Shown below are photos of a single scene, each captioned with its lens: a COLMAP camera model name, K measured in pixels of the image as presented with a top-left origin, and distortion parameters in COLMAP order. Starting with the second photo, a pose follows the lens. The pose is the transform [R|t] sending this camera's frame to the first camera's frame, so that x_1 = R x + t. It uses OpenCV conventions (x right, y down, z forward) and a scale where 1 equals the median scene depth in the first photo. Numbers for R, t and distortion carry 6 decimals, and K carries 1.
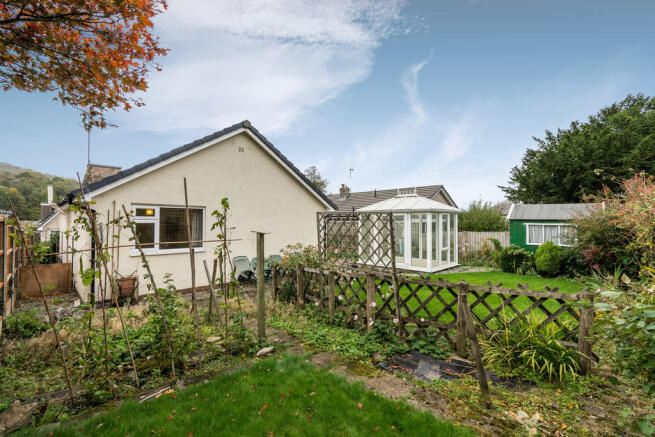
lens RADIAL K [[301.3, 0, 327.5], [0, 301.3, 218.5], [0, 0, 1]] dist [0.000744, 0.000051]
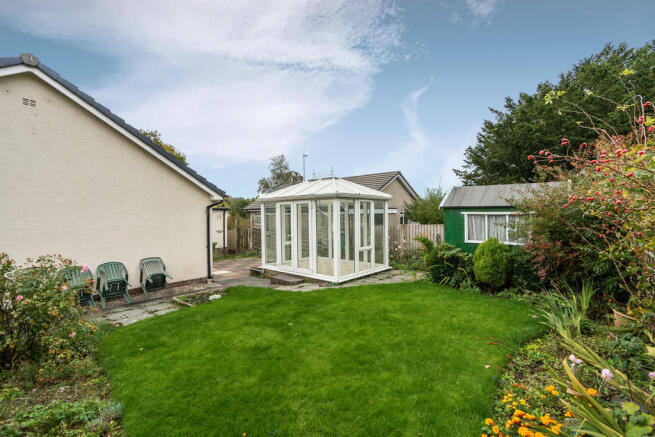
lens RADIAL K [[297.1, 0, 327.5], [0, 297.1, 218.5], [0, 0, 1]] dist [-0.001755, -0.000199]
pose [[0.998521, -0.012365, 0.052948, 0.282294], [0.010983, 0.999593, 0.026324, 0.008178], [-0.053252, -0.025703, 0.998250, 0.301147]]
